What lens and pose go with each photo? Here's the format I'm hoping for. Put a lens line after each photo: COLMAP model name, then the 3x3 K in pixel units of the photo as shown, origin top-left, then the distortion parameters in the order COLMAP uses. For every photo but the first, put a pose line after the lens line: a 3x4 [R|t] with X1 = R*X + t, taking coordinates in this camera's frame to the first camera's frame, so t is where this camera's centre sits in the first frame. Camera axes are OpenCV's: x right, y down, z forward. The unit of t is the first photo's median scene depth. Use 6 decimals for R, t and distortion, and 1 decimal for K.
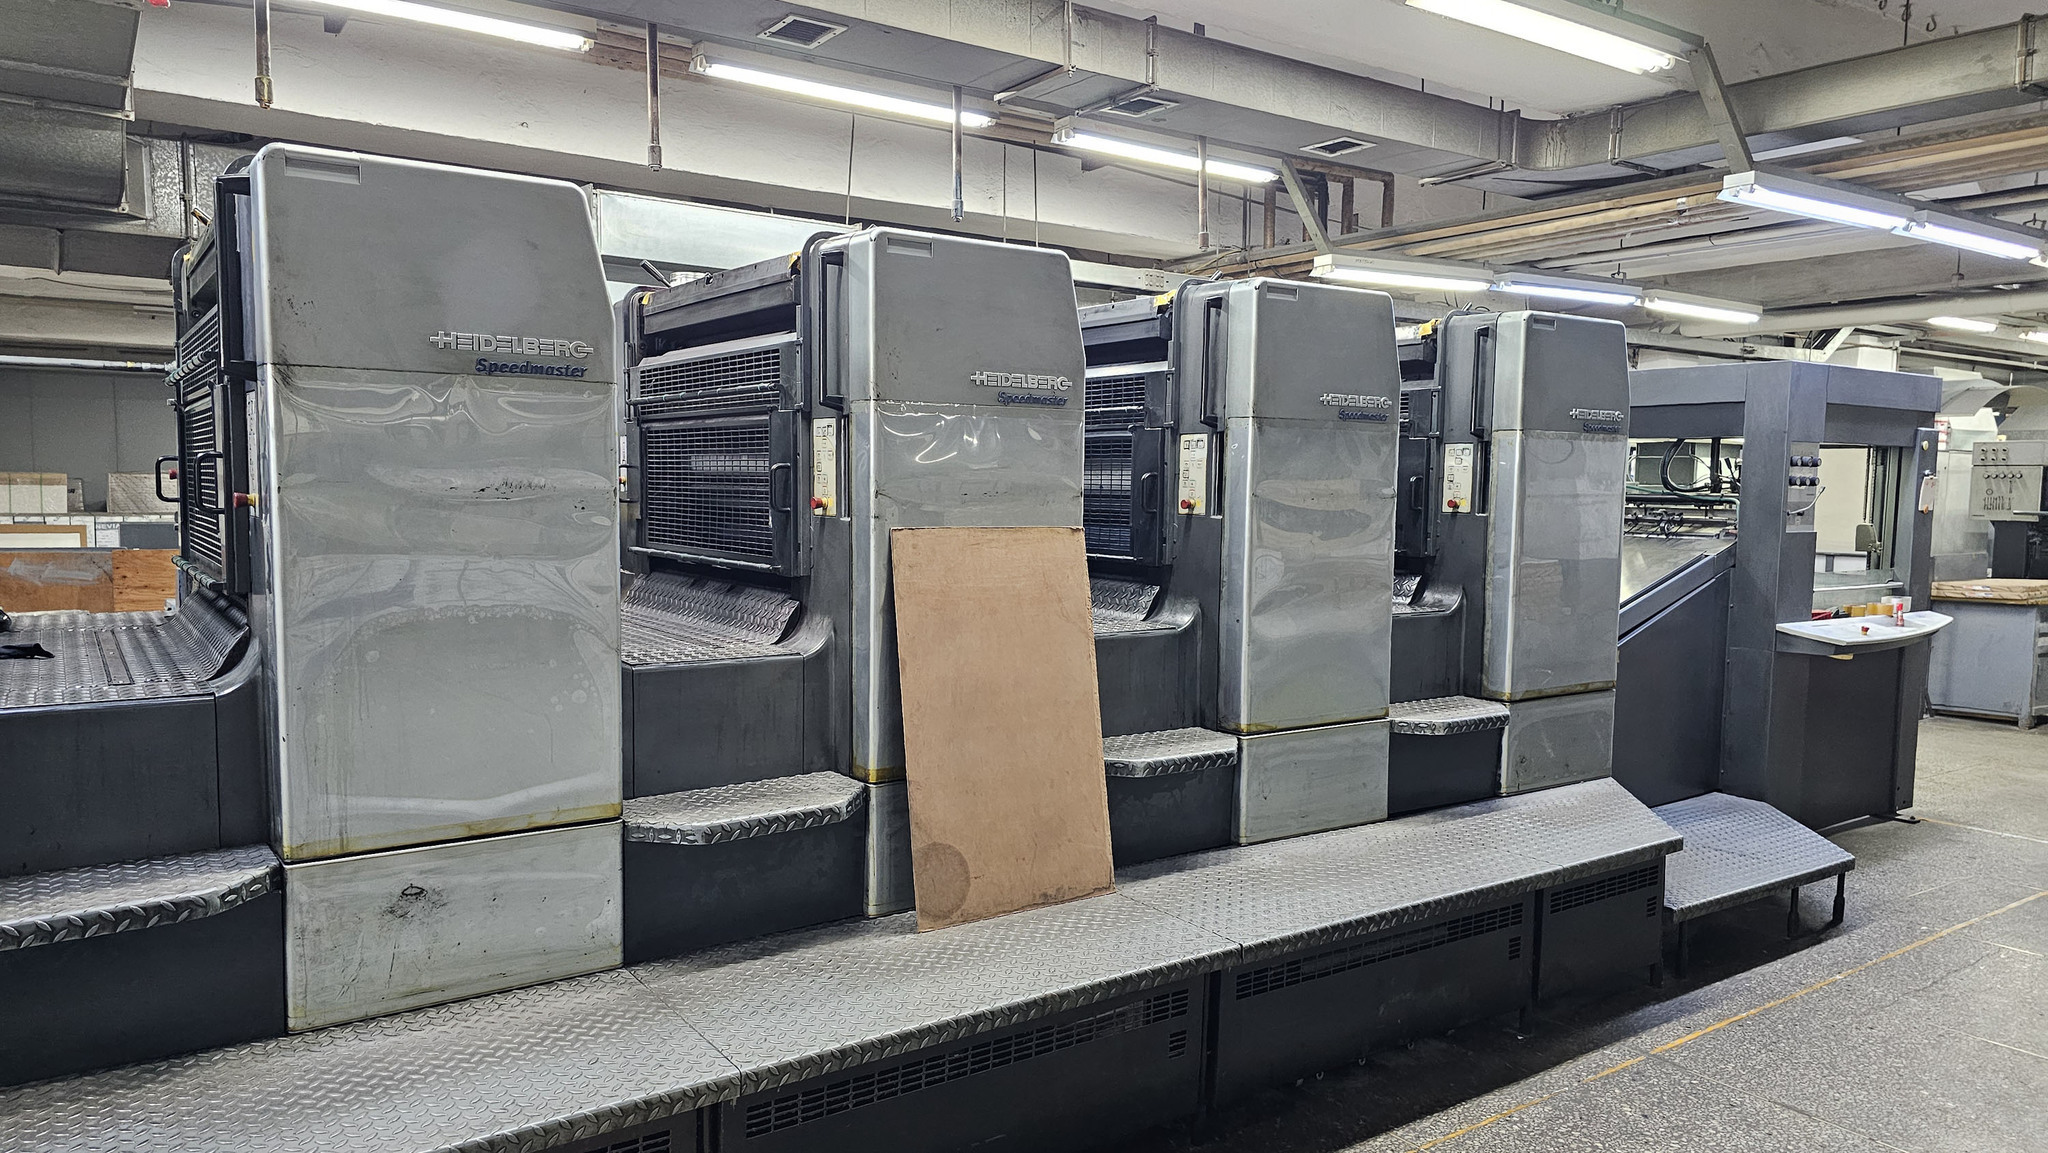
lens RADIAL K [[1365.0, 0, 1017.8], [0, 1365.0, 610.5], [0, 0, 1]] dist [0.057171, -0.061771]
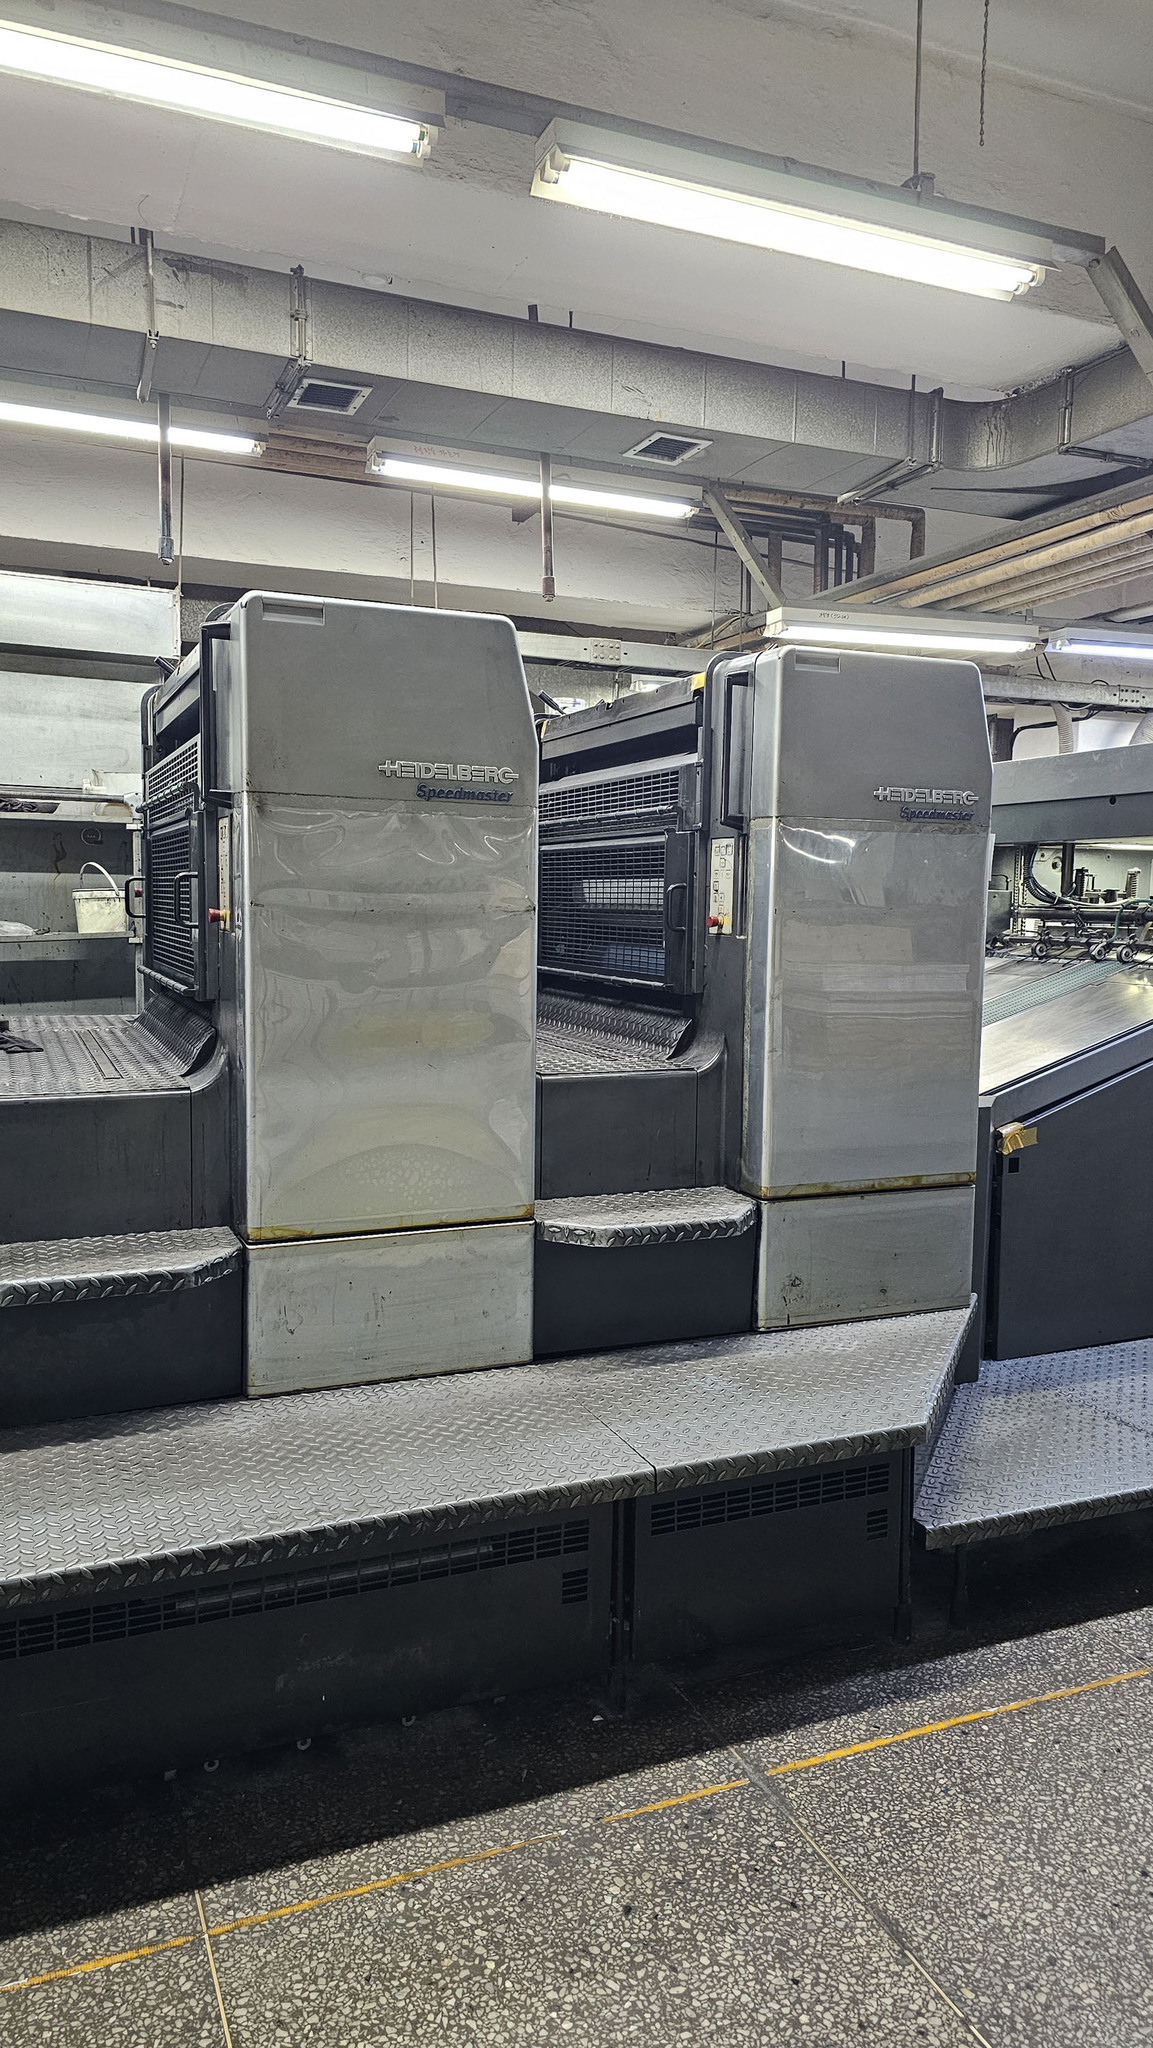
lens RADIAL K [[1373.0, 0, 581.1], [0, 1373.0, 1037.6], [0, 0, 1]] dist [0.063869, -0.066470]
pose [[0.979892, 0.022229, -0.198286, 0.273528], [-0.021427, 0.999751, 0.006189, -0.013649], [0.198374, -0.001815, 0.980125, 0.192334]]
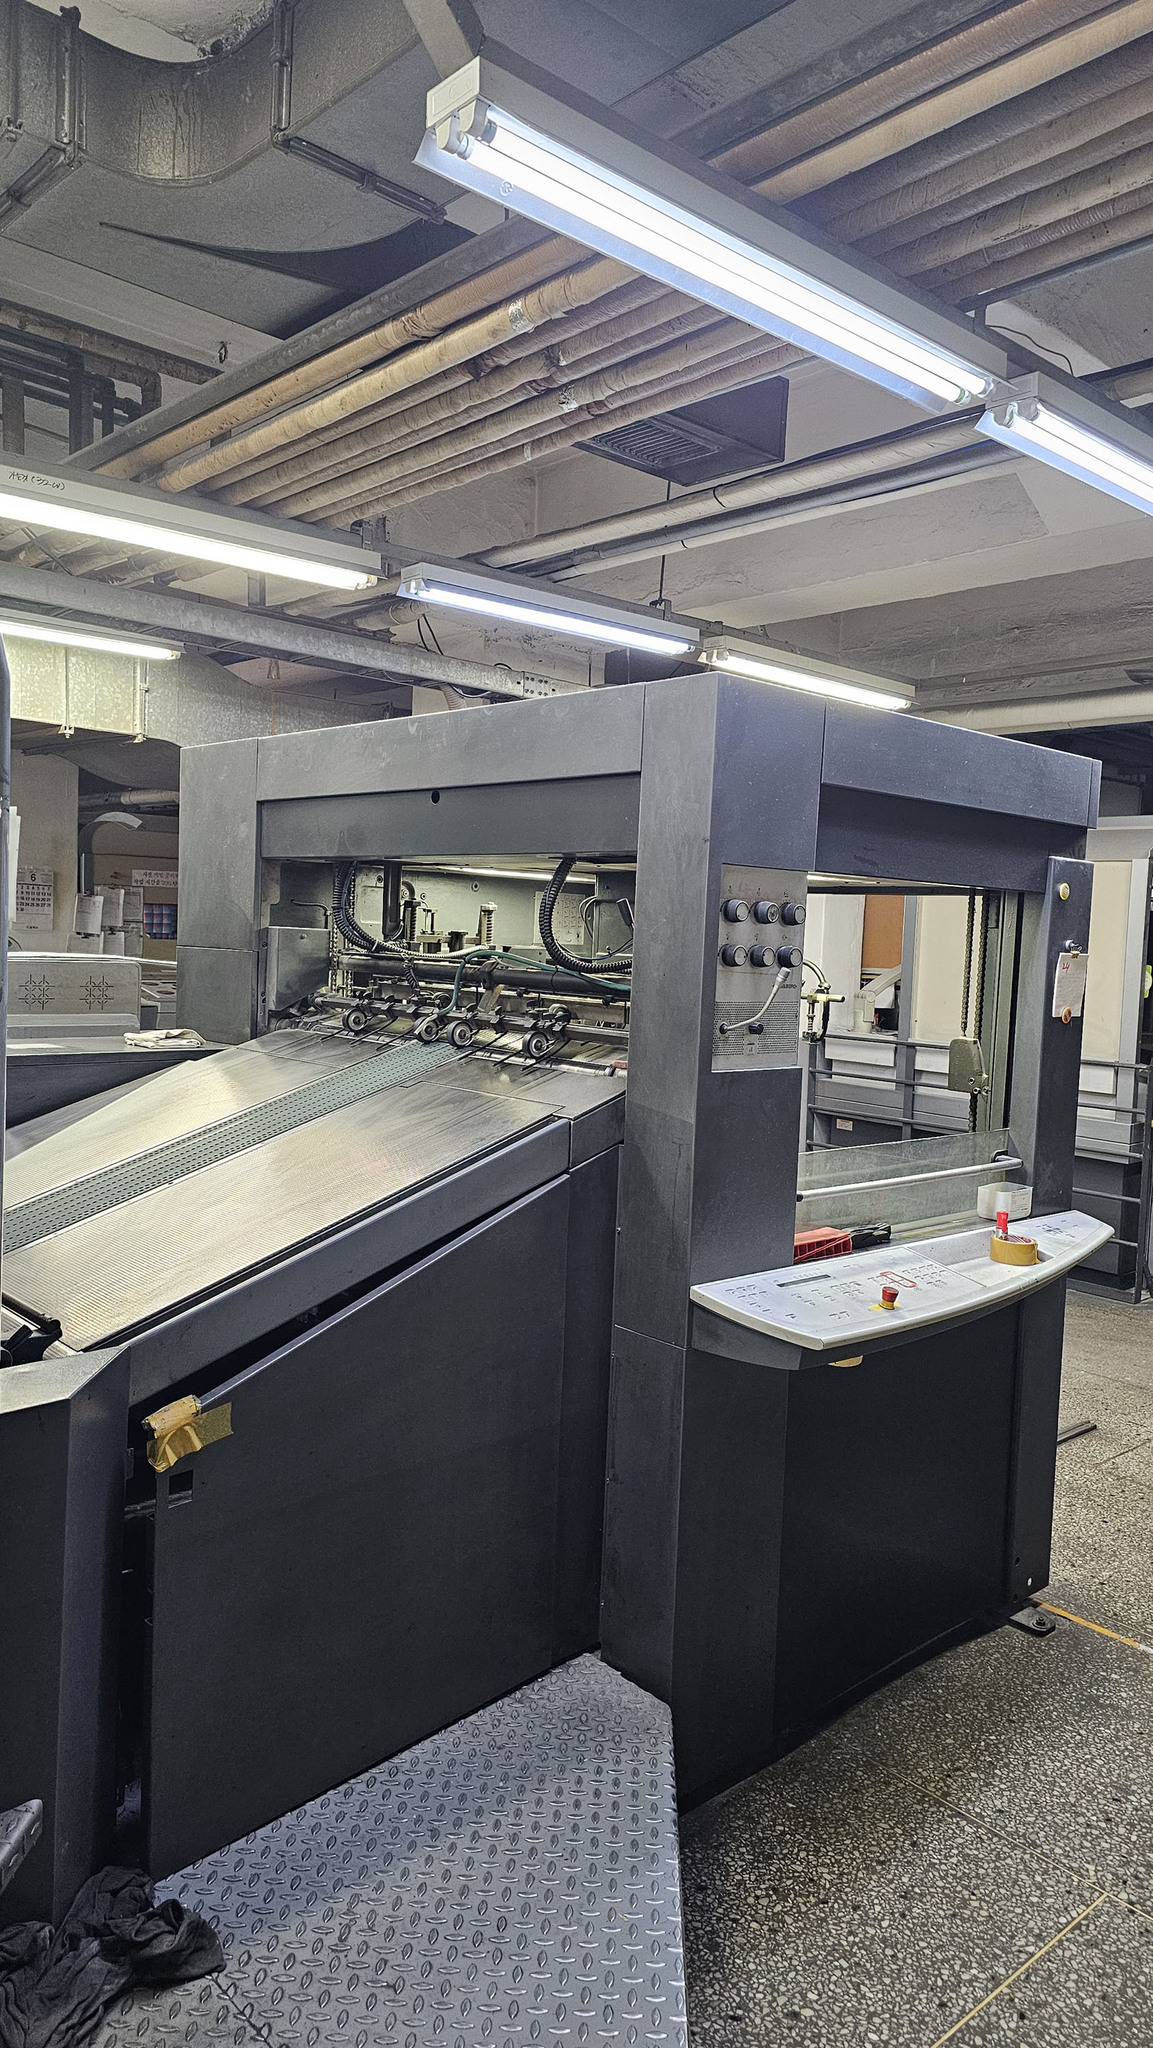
lens RADIAL K [[1386.4, 0, 576.5], [0, 1386.4, 1024.0], [0, 0, 1]] dist [0.028330, -0.001230]
pose [[0.989735, 0.021543, 0.141284, 0.378116], [-0.018131, 0.999513, -0.025393, -0.050389], [-0.141762, 0.022571, 0.989643, 0.482289]]
